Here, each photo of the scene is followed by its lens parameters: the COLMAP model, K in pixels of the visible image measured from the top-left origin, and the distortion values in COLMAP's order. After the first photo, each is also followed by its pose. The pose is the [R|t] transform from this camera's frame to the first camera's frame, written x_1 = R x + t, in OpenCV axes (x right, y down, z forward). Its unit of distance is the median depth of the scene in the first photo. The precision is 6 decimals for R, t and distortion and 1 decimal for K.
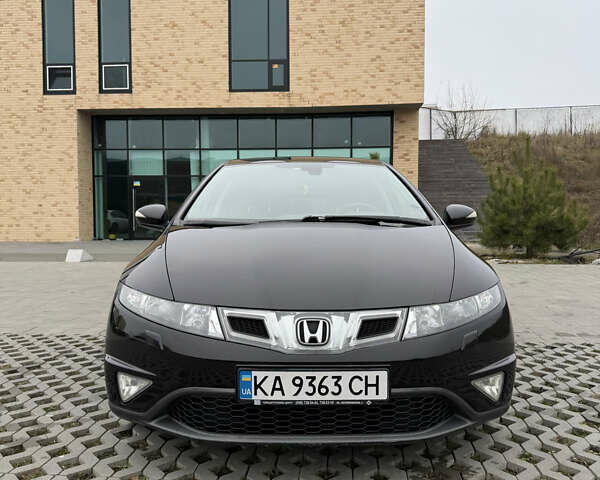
lens RADIAL K [[558.3, 0, 296.4], [0, 558.3, 230.8], [0, 0, 1]] dist [0.084859, -0.142335]
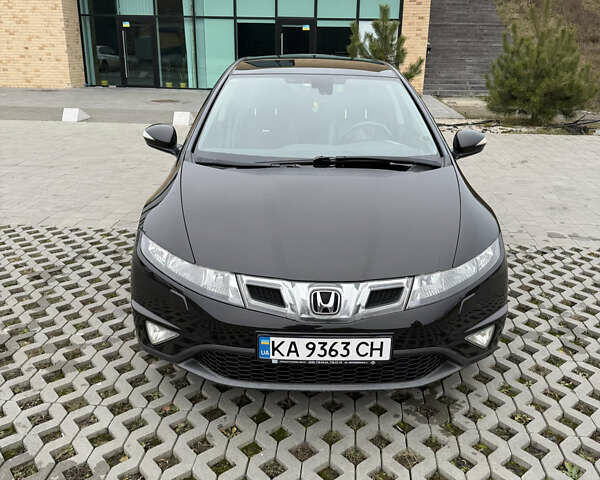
lens RADIAL K [[562.3, 0, 300.9], [0, 562.3, 227.1], [0, 0, 1]] dist [0.087895, -0.158780]
pose [[0.999785, 0.014818, 0.014528, -0.029169], [-0.018257, 0.960861, 0.276429, -0.210424], [-0.009863, -0.276635, 0.960925, -0.014329]]
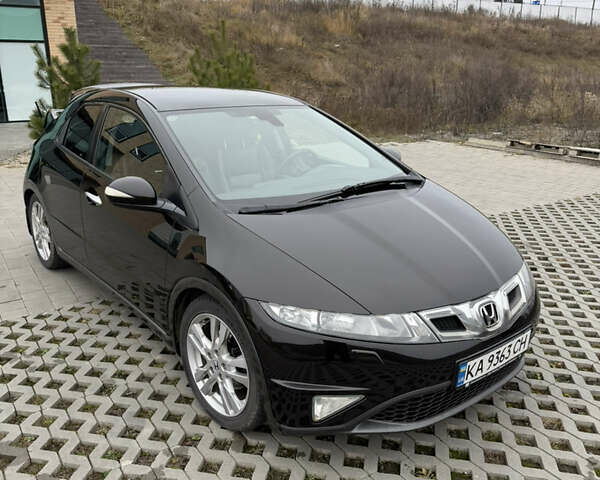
lens RADIAL K [[562.3, 0, 300.9], [0, 562.3, 227.1], [0, 0, 1]] dist [0.087895, -0.158780]
pose [[0.778429, -0.165922, 0.605407, -0.773317], [0.016699, 0.969567, 0.244254, -0.235371], [-0.627510, -0.180025, 0.757510, 0.301529]]
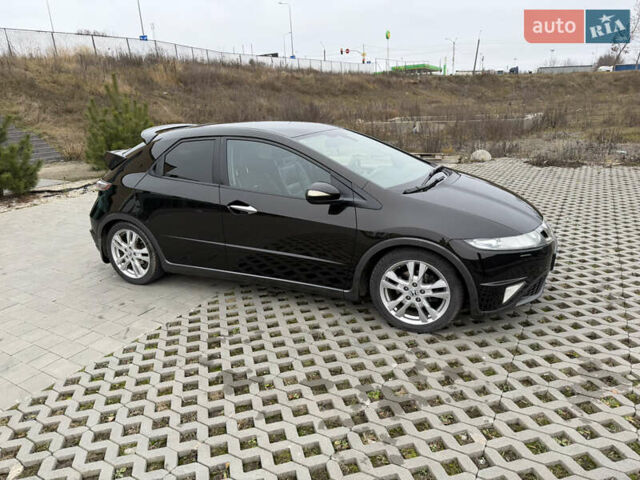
lens RADIAL K [[454.9, 0, 319.4], [0, 454.9, 229.3], [0, 0, 1]] dist [0.060872, -0.076502]
pose [[0.432098, -0.258581, 0.863960, -1.463899], [0.082051, 0.965310, 0.247878, -0.251822], [-0.898086, -0.036219, 0.438325, 0.807419]]
